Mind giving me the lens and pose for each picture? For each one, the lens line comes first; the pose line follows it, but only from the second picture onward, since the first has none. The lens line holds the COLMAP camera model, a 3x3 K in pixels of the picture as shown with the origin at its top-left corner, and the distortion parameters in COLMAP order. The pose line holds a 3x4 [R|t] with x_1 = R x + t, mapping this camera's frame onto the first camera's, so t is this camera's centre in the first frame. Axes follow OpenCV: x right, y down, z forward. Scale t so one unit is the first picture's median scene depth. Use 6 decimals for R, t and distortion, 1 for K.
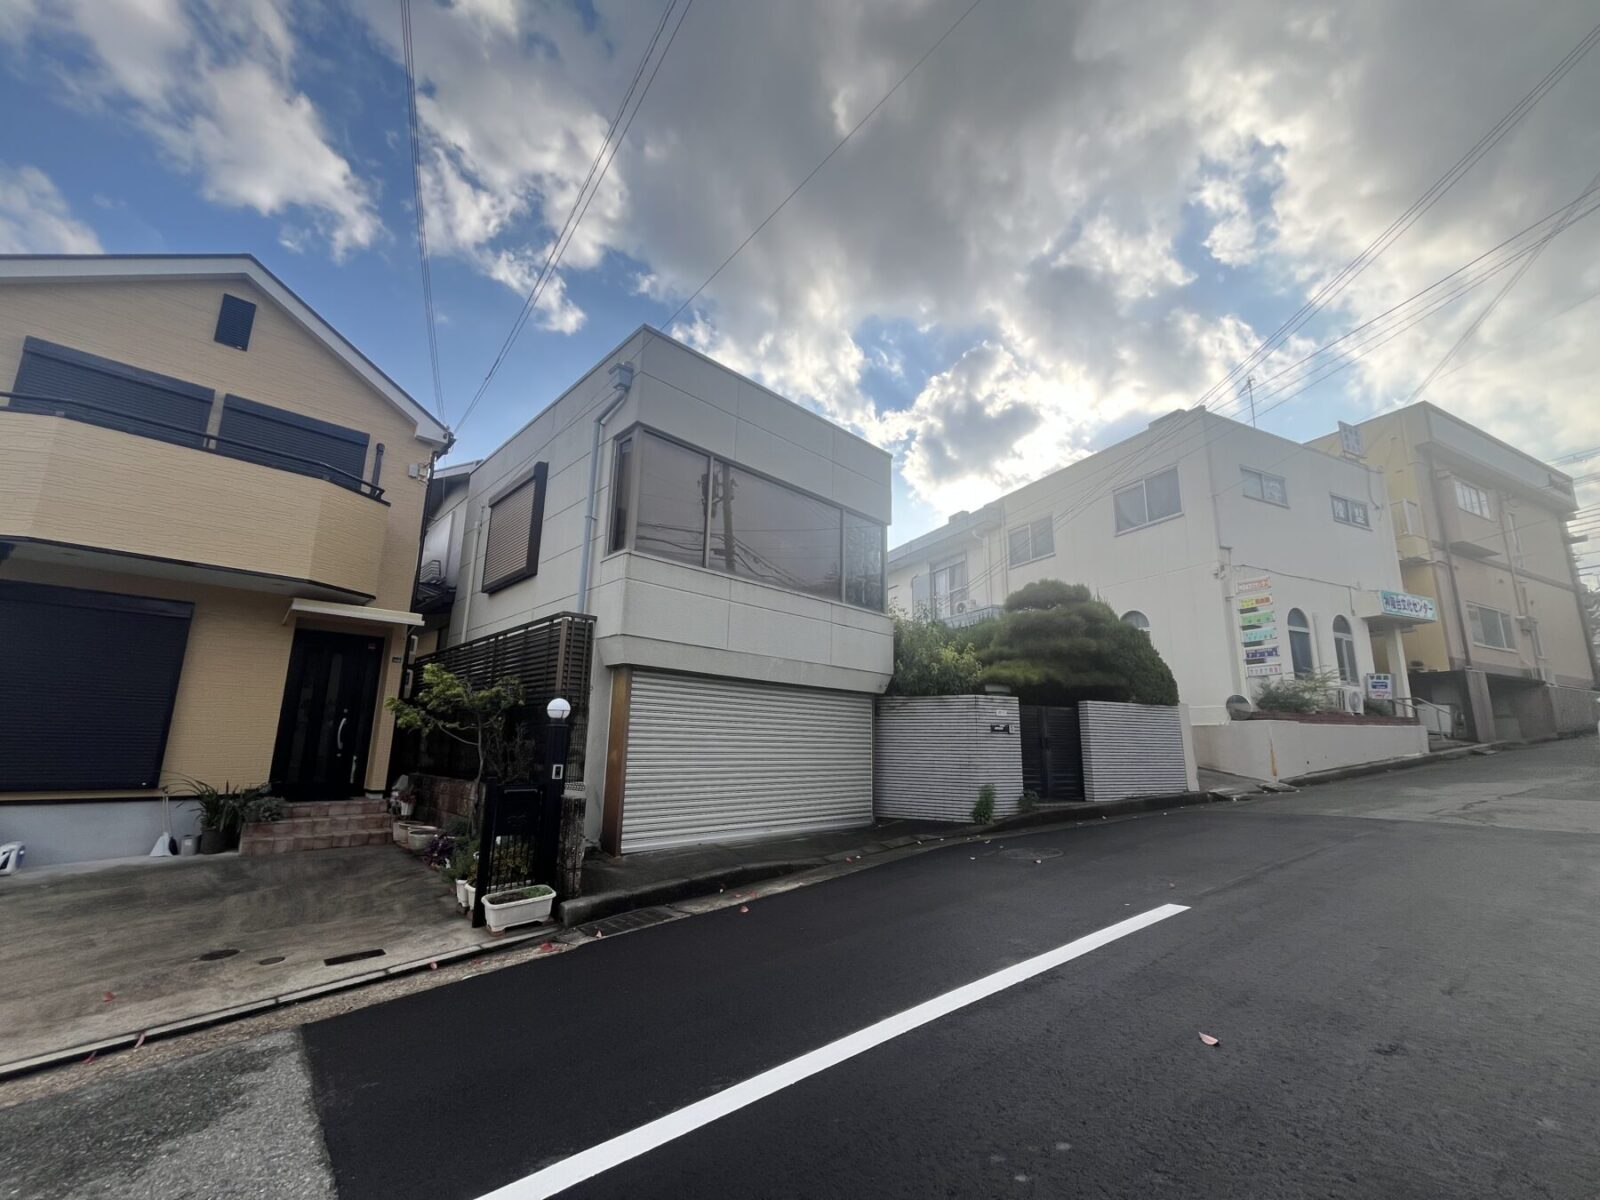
lens RADIAL K [[643.0, 0, 794.4], [0, 643.0, 610.9], [0, 0, 1]] dist [-0.005519, 0.000708]
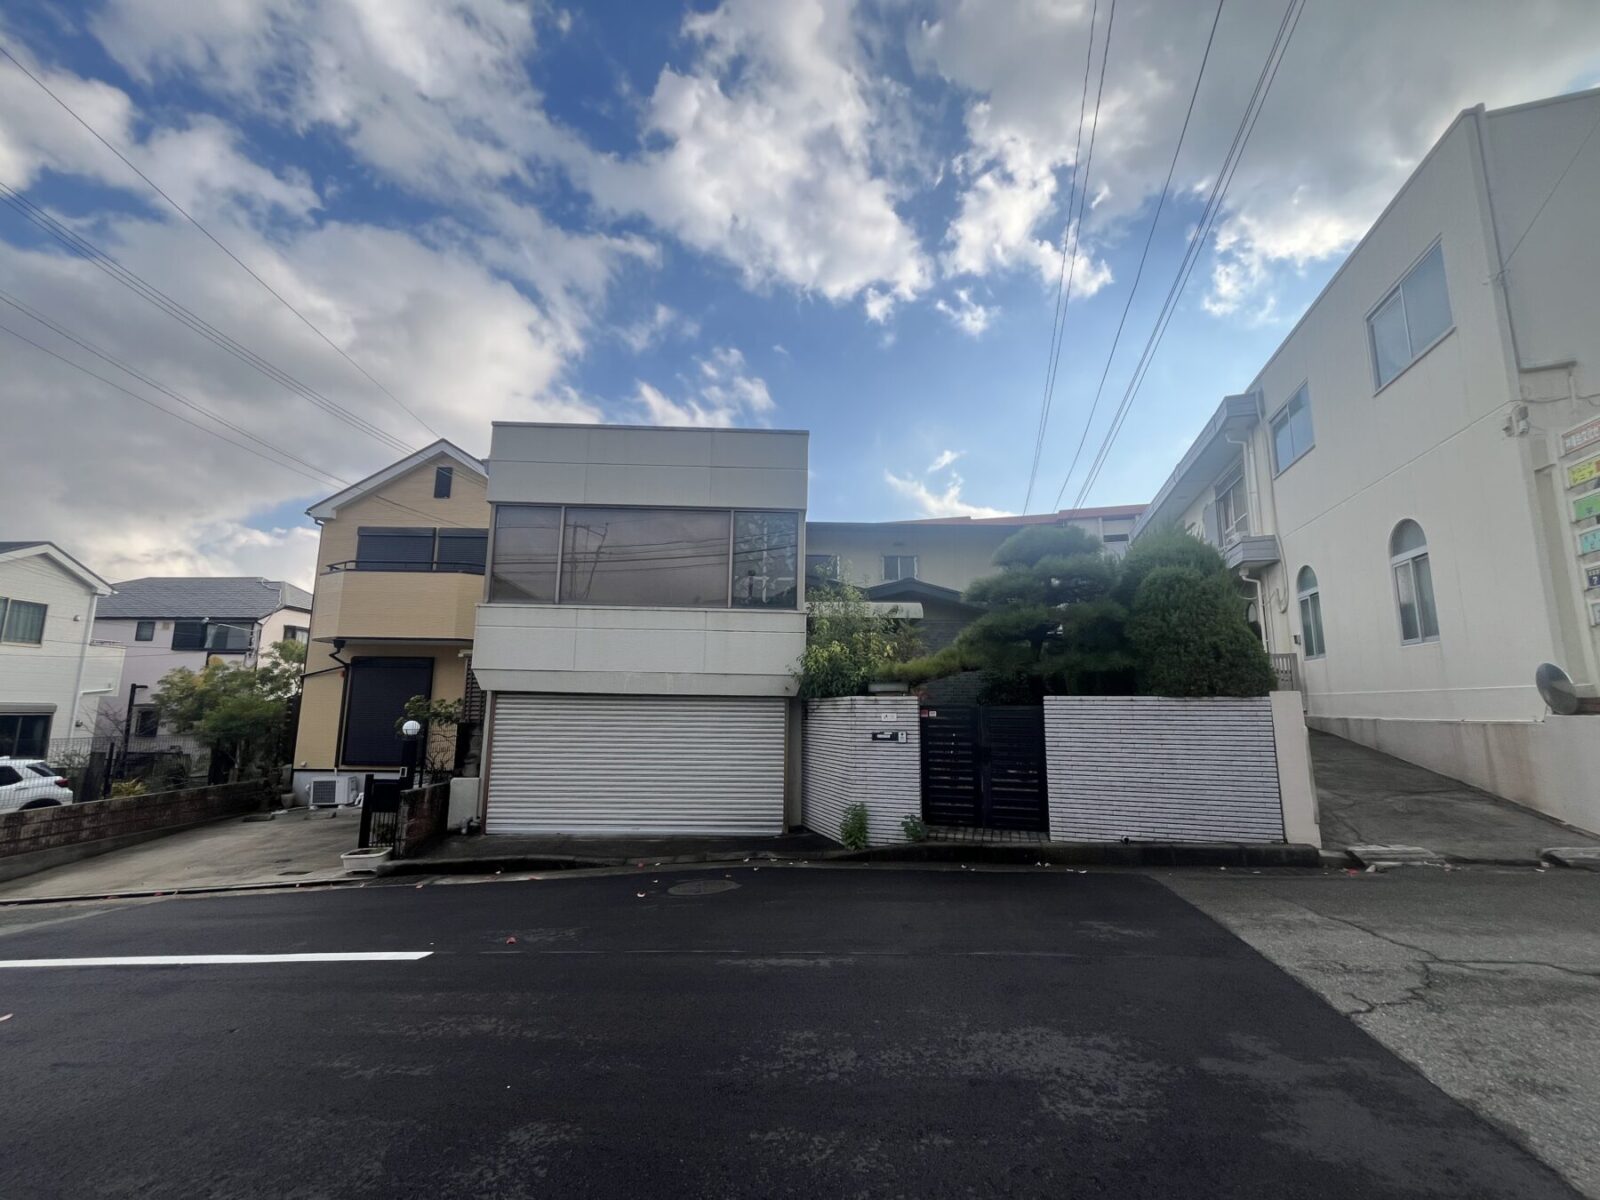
lens RADIAL K [[643.0, 0, 794.4], [0, 643.0, 612.0], [0, 0, 1]] dist [-0.005519, 0.000708]
pose [[0.736699, -0.113172, -0.666683, 0.797807], [0.139832, 0.990083, -0.013553, 0.021369], [0.661605, -0.083239, 0.745218, 0.327770]]
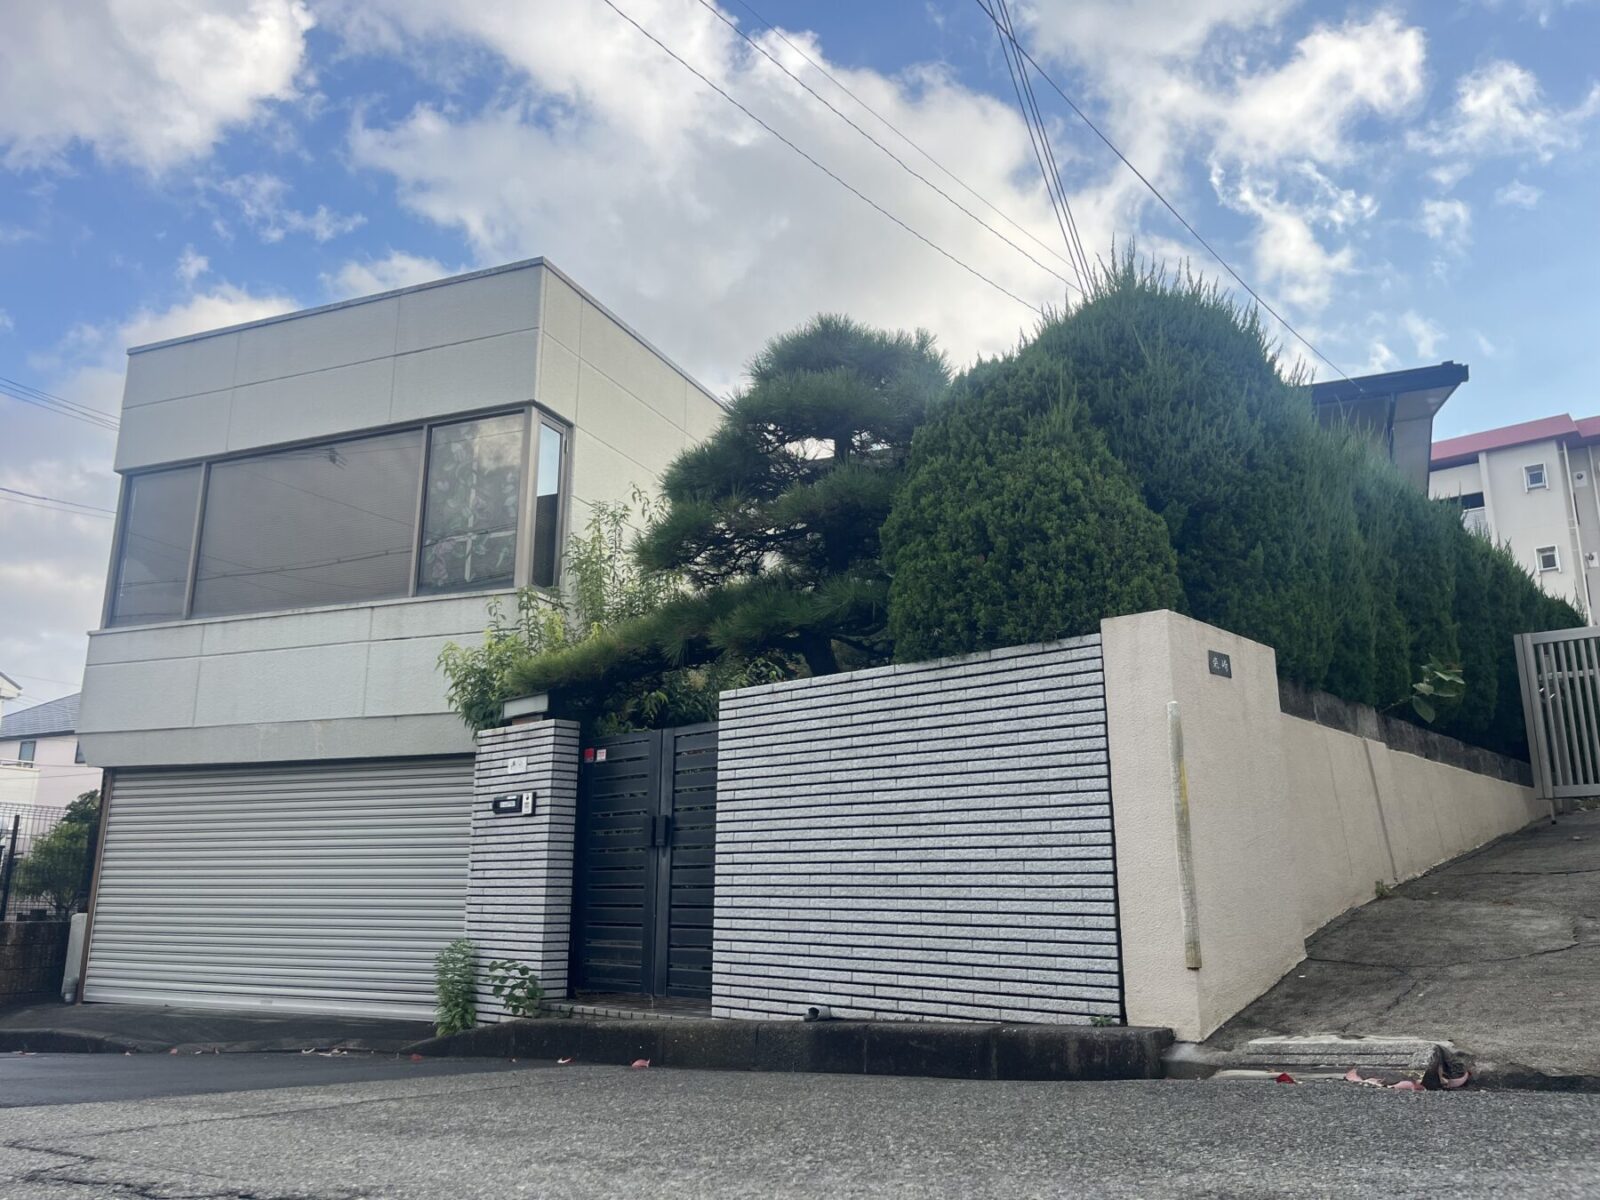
lens RADIAL K [[1203.0, 0, 797.5], [0, 1203.0, 610.3], [0, 0, 1]] dist [0.033110, -0.023516]
pose [[0.386245, -0.223965, -0.894793, 1.098473], [0.186500, 0.969001, -0.162035, 0.221957], [0.903345, -0.104294, 0.416041, 0.860339]]
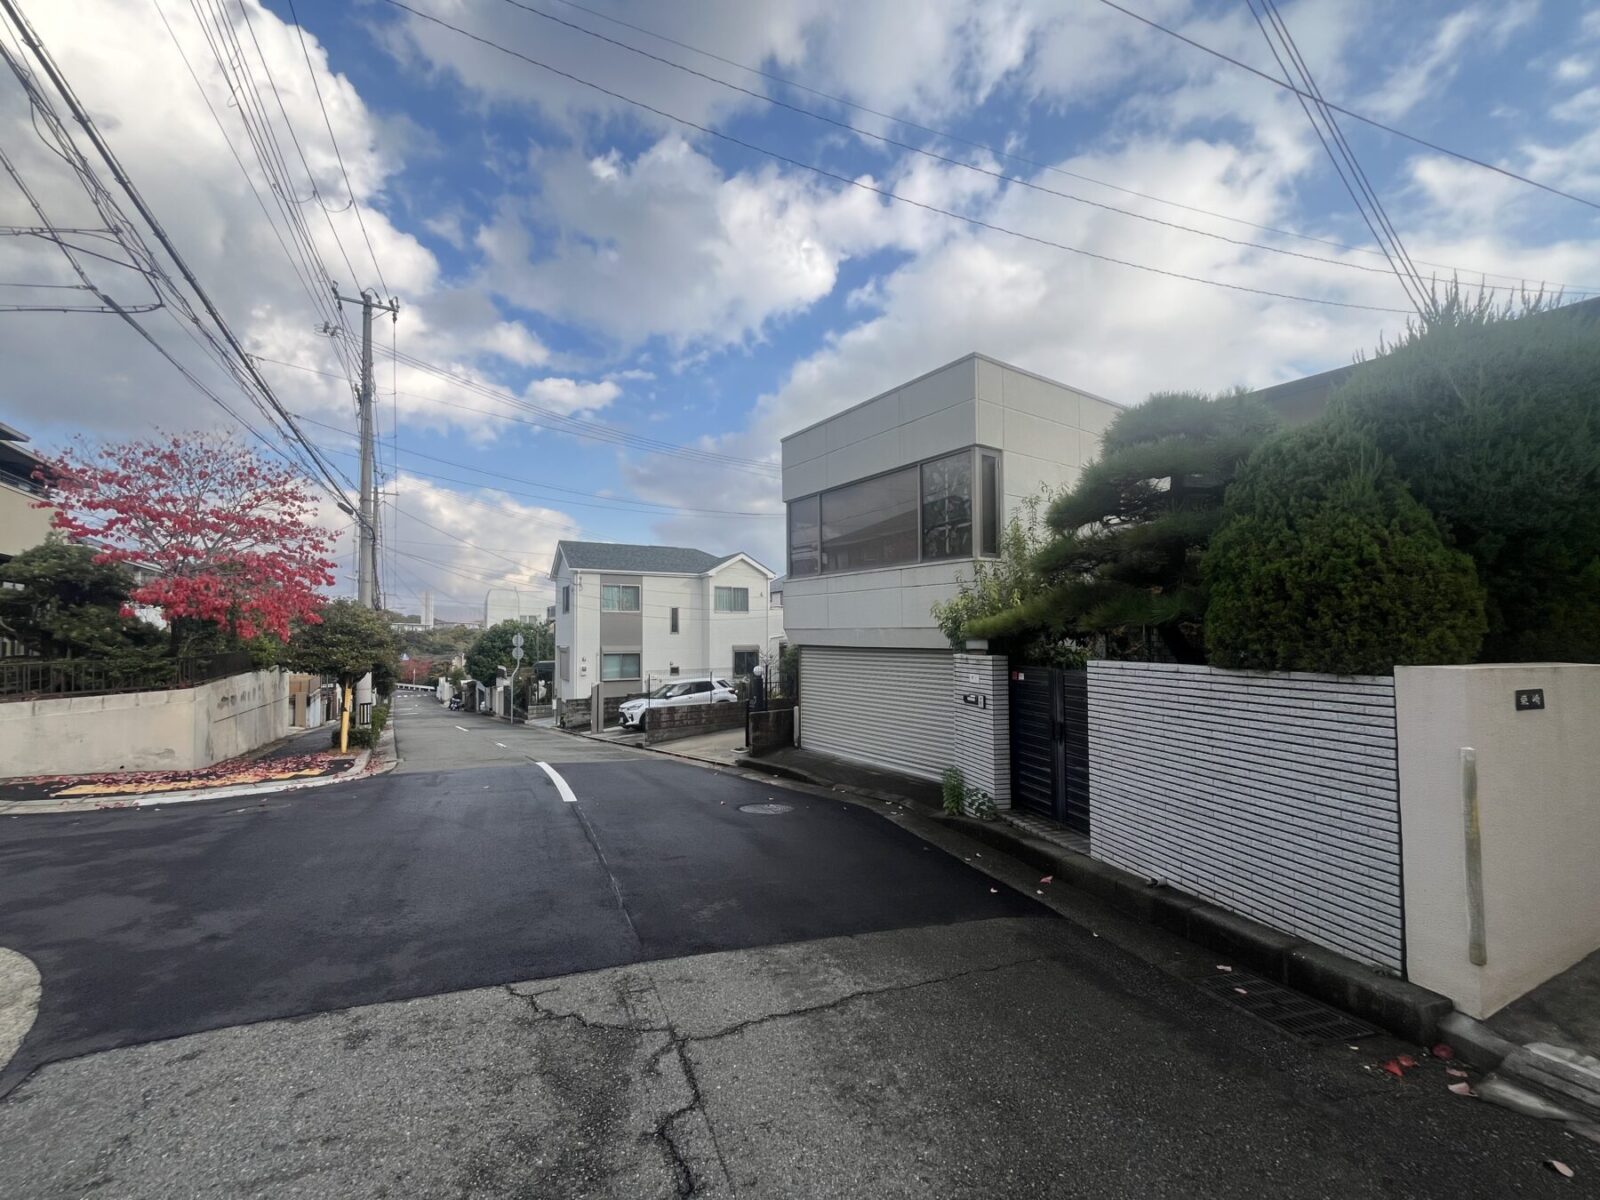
lens RADIAL K [[643.0, 0, 795.8], [0, 643.0, 617.6], [0, 0, 1]] dist [-0.005519, 0.000708]
pose [[-0.162767, -0.043558, -0.985703, 1.077766], [0.203878, 0.975980, -0.076794, 0.107682], [0.965371, -0.213463, -0.149976, 0.936112]]
